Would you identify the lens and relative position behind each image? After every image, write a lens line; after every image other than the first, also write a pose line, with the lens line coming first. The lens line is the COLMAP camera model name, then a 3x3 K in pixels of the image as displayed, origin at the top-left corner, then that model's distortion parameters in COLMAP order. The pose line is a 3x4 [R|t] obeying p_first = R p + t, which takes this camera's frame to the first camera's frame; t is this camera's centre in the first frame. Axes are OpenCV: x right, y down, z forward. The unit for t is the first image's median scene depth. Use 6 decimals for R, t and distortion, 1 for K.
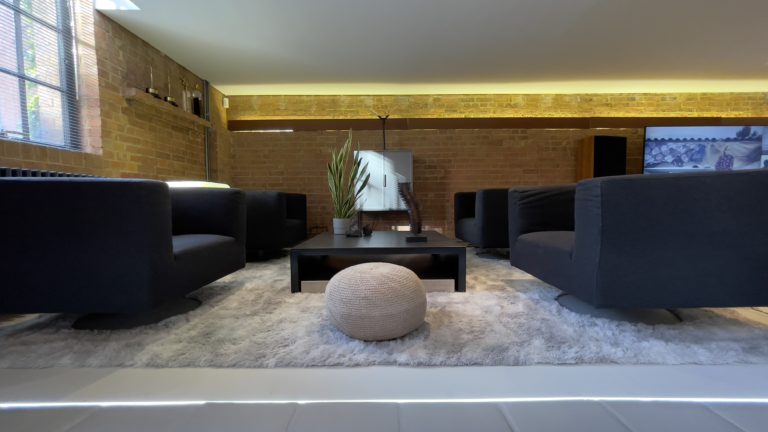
lens RADIAL K [[314.2, 0, 384.9], [0, 314.2, 220.0], [0, 0, 1]] dist [-0.000791, 0.000028]
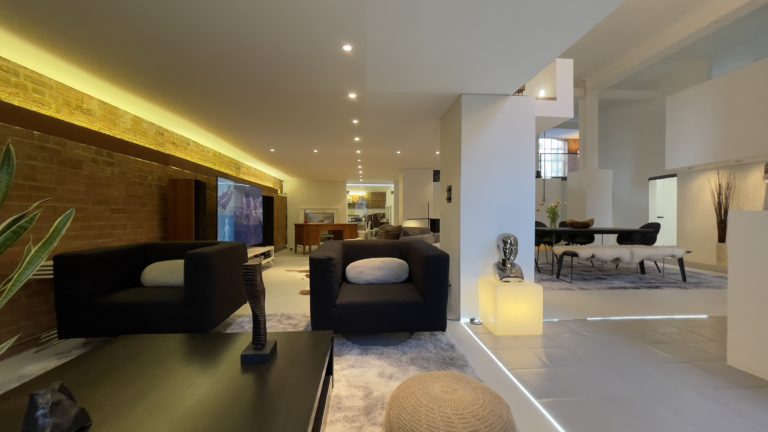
lens RADIAL K [[314.2, 0, 384.9], [0, 314.2, 220.0], [0, 0, 1]] dist [-0.000791, 0.000028]
pose [[-0.051599, -0.002332, 0.998665, -0.288987], [0.059941, 0.998187, 0.005428, -0.100308], [-0.996867, 0.060141, -0.051366, 0.421626]]
